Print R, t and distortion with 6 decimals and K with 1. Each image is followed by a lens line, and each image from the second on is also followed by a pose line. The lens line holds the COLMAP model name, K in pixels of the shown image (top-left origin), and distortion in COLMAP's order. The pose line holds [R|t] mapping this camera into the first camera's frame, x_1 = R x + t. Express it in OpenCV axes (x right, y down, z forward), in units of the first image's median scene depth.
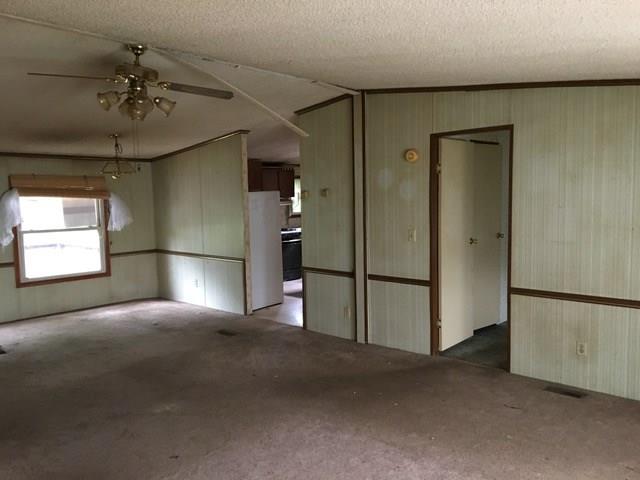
lens RADIAL K [[525.8, 0, 320.8], [0, 525.8, 243.9], [0, 0, 1]] dist [0.004649, -0.005376]
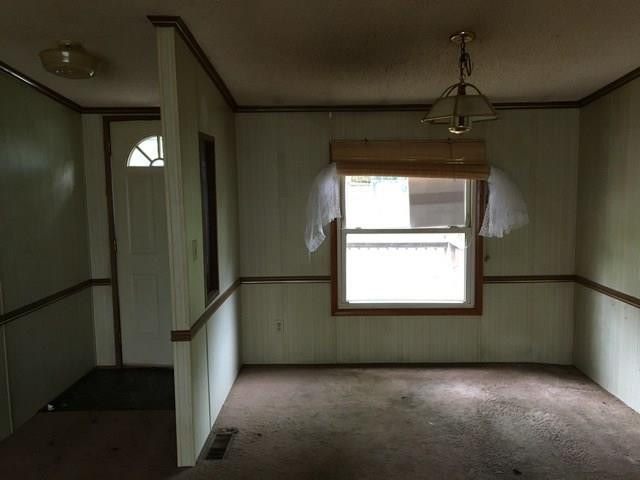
lens RADIAL K [[525.8, 0, 320.8], [0, 525.8, 243.9], [0, 0, 1]] dist [0.004649, -0.005376]
pose [[0.651252, 0.090138, -0.753489, -0.092662], [-0.067908, 0.995859, 0.060438, -0.039166], [0.755817, 0.011808, 0.654677, 0.505558]]
